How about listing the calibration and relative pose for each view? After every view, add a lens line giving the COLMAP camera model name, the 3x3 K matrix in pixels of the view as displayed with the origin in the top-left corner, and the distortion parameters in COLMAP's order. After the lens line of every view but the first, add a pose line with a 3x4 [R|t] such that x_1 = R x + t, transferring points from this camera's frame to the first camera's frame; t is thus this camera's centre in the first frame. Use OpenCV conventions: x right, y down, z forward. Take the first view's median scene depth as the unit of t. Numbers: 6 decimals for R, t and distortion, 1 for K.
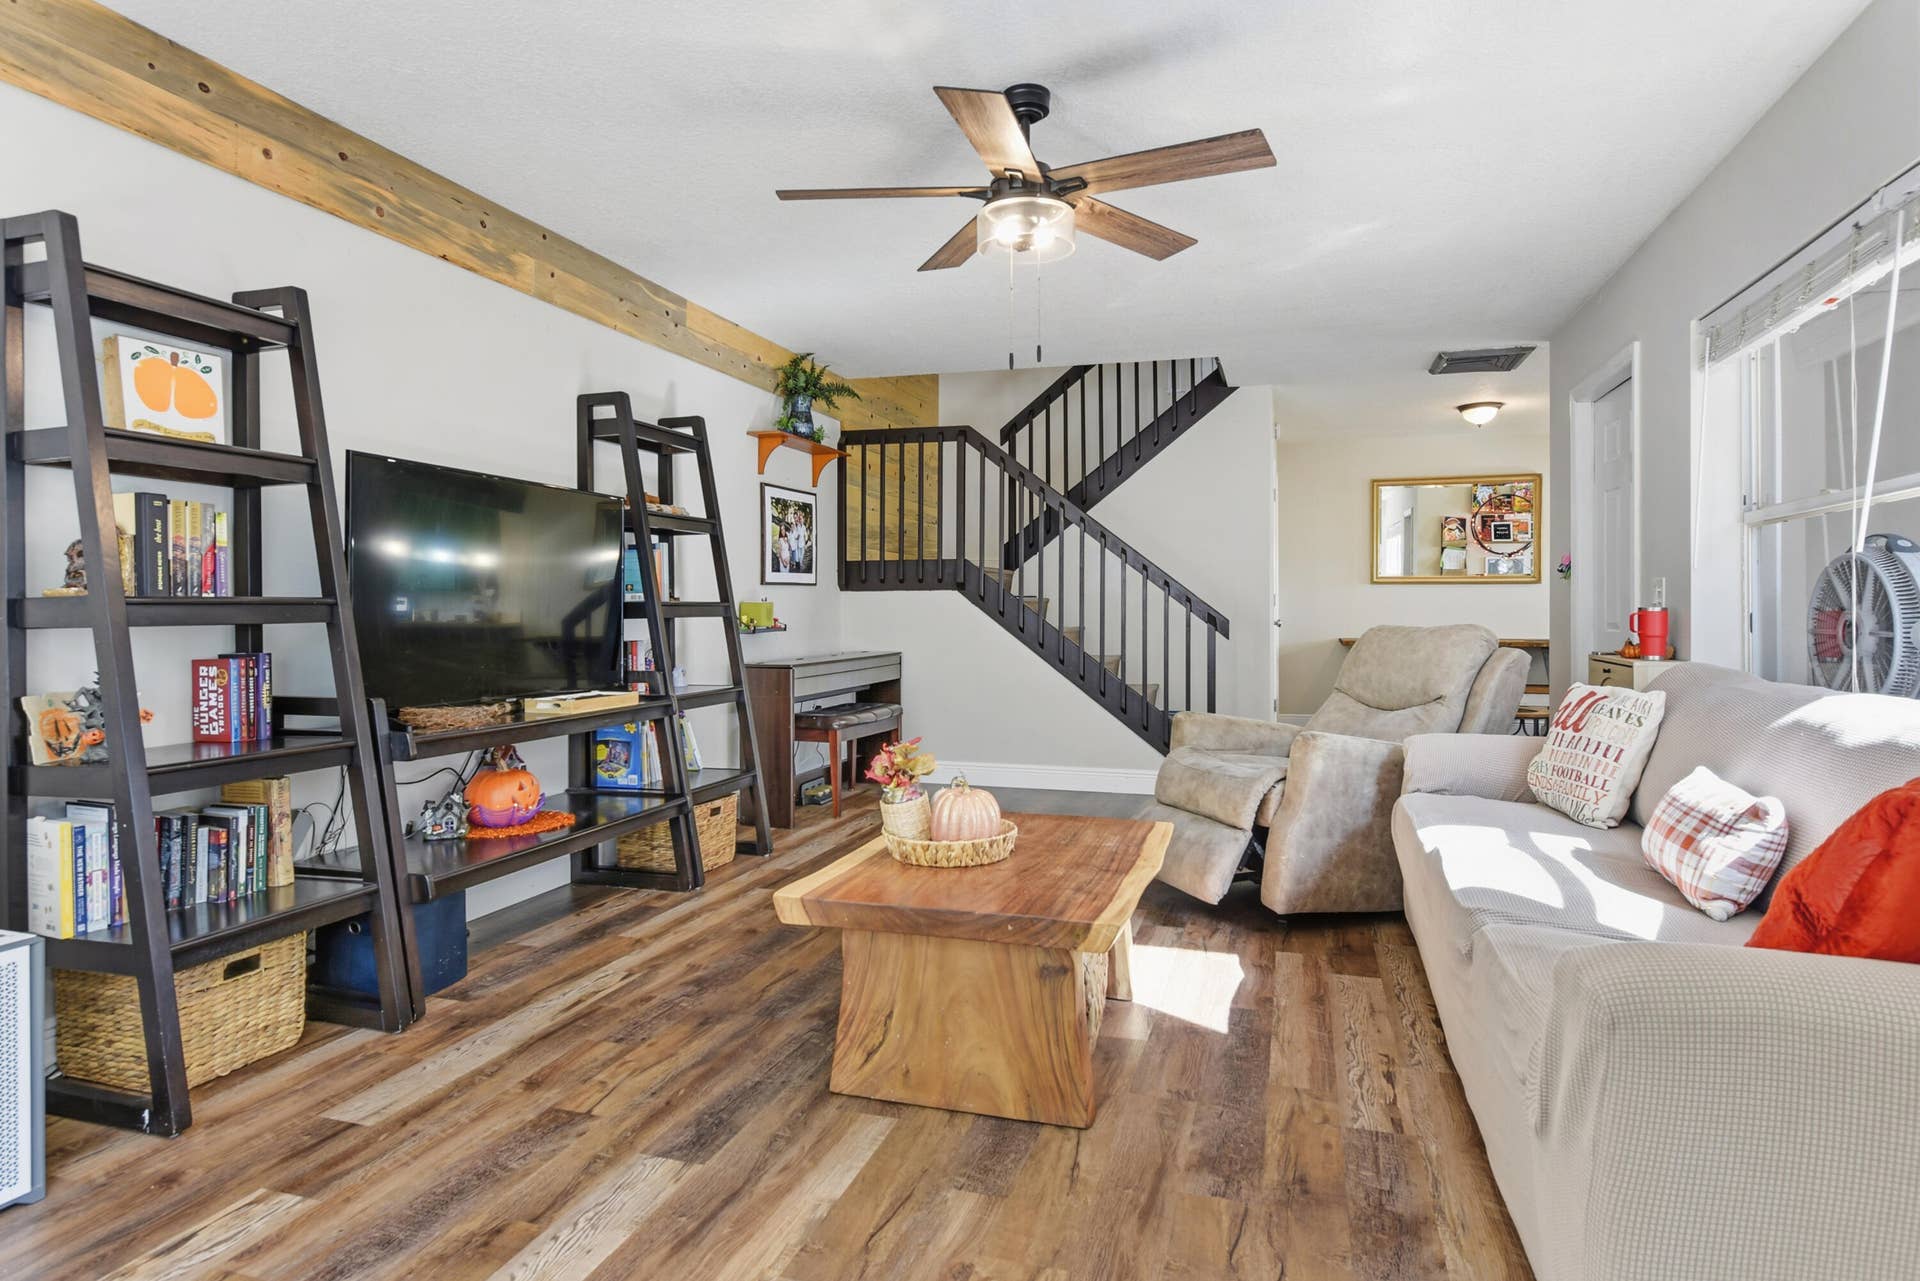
lens RADIAL K [[1075.7, 0, 958.4], [0, 1075.7, 599.7], [0, 0, 1]] dist [-0.000927, -0.000453]
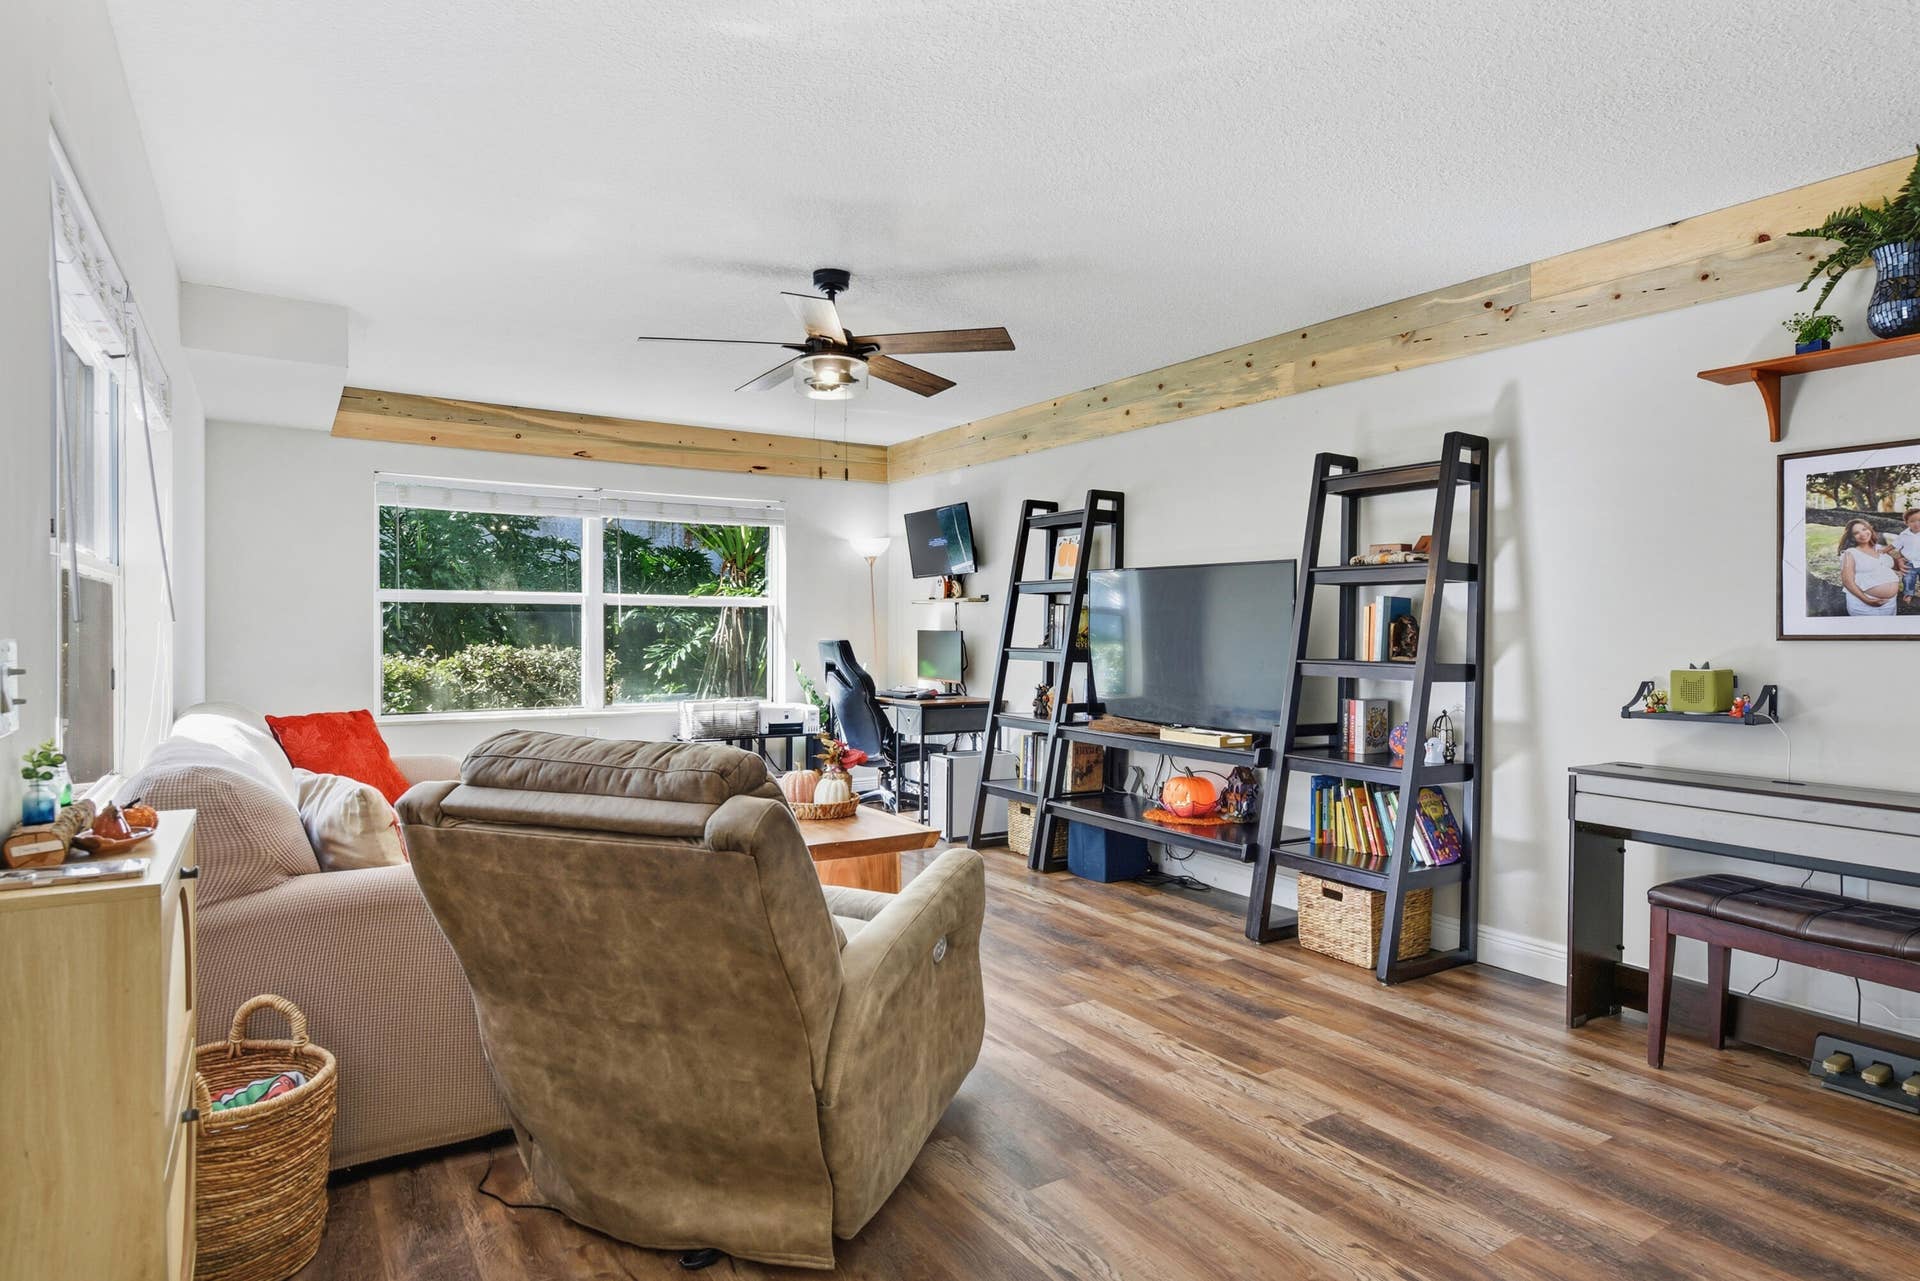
lens RADIAL K [[1060.6, 0, 963.6], [0, 1060.6, 652.4], [0, 0, 1]] dist [-0.002364, -0.001583]
pose [[-0.639144, 0.010826, -0.769011, 0.793498], [-0.004903, 0.999823, 0.018150, -0.024495], [0.769072, 0.015371, -0.638978, 1.615249]]
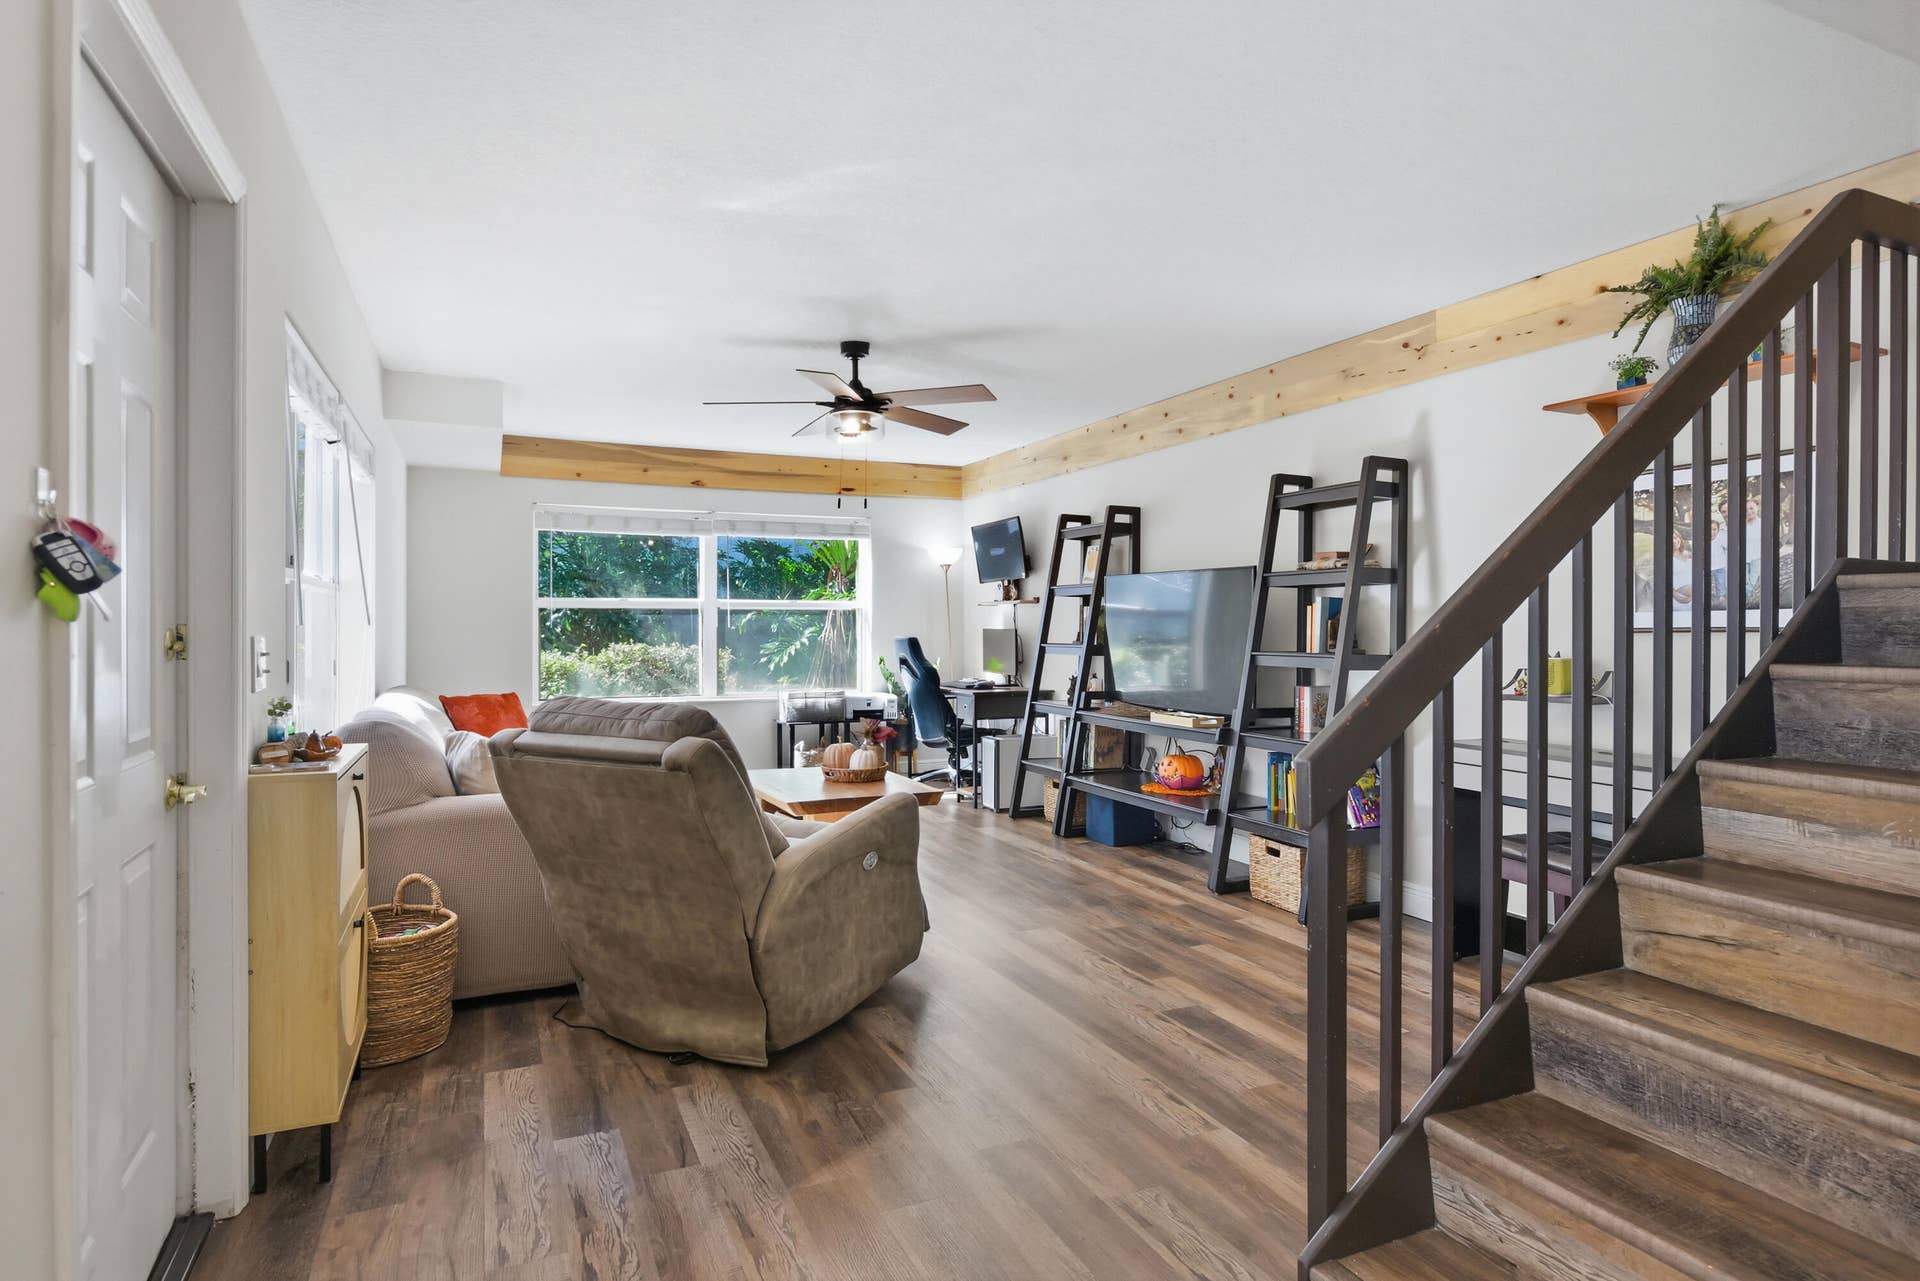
lens RADIAL K [[1036.2, 0, 960.0], [0, 1036.2, 640.5], [0, 0, 1]] dist [-0.000504, 0.000103]
pose [[-0.745168, 0.005709, -0.666853, 0.827904], [0.000376, 0.999967, 0.008141, -0.022789], [0.666877, 0.005816, -0.745145, 1.889191]]
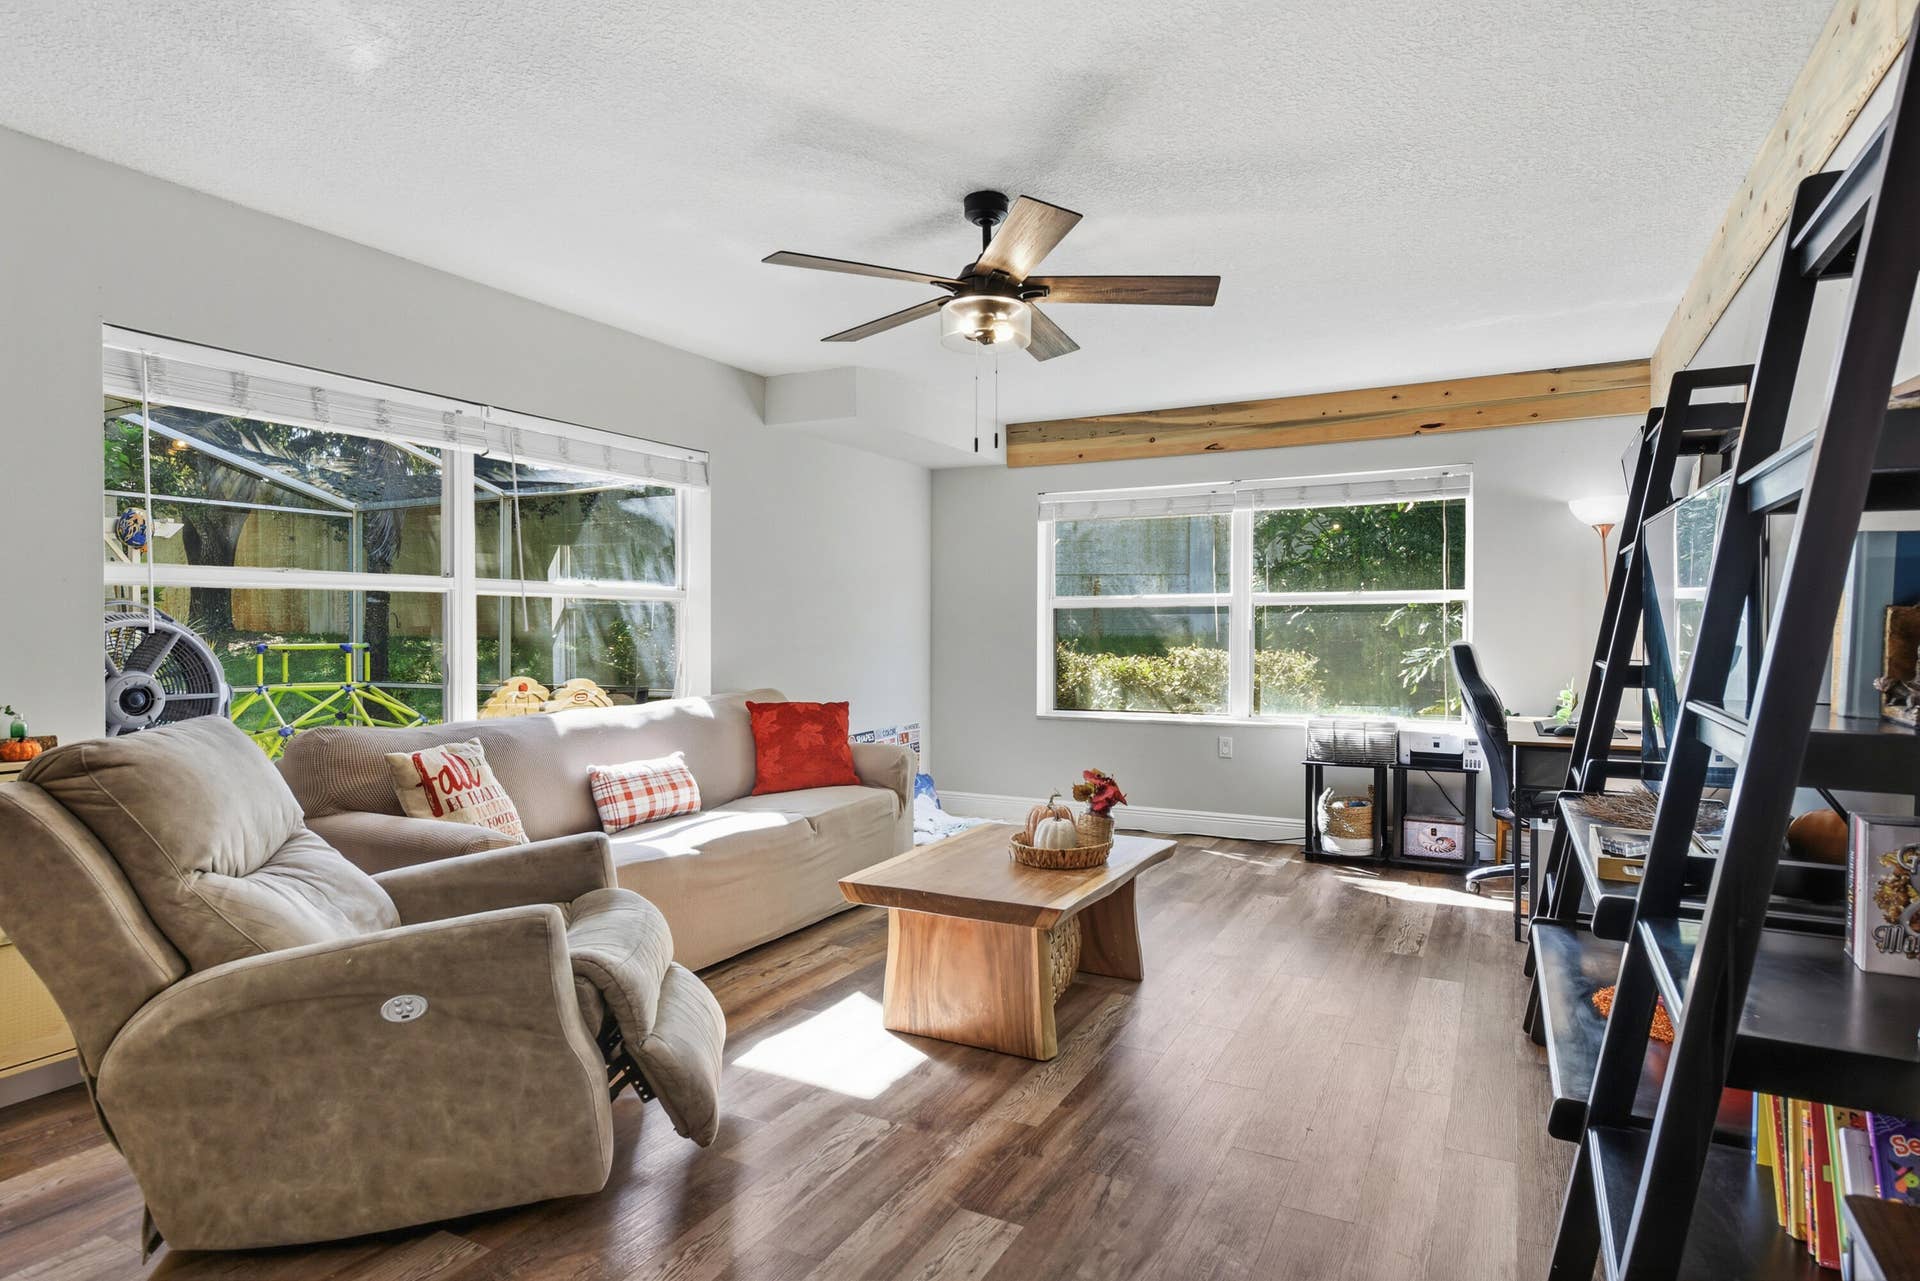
lens RADIAL K [[1036.2, 0, 960.0], [0, 1036.2, 640.5], [0, 0, 1]] dist [-0.000504, 0.000103]
pose [[-0.984700, -0.001140, 0.174256, -0.077715], [0.000345, 0.999964, 0.008487, -0.028609], [-0.174259, 0.008417, -0.984664, 1.674666]]
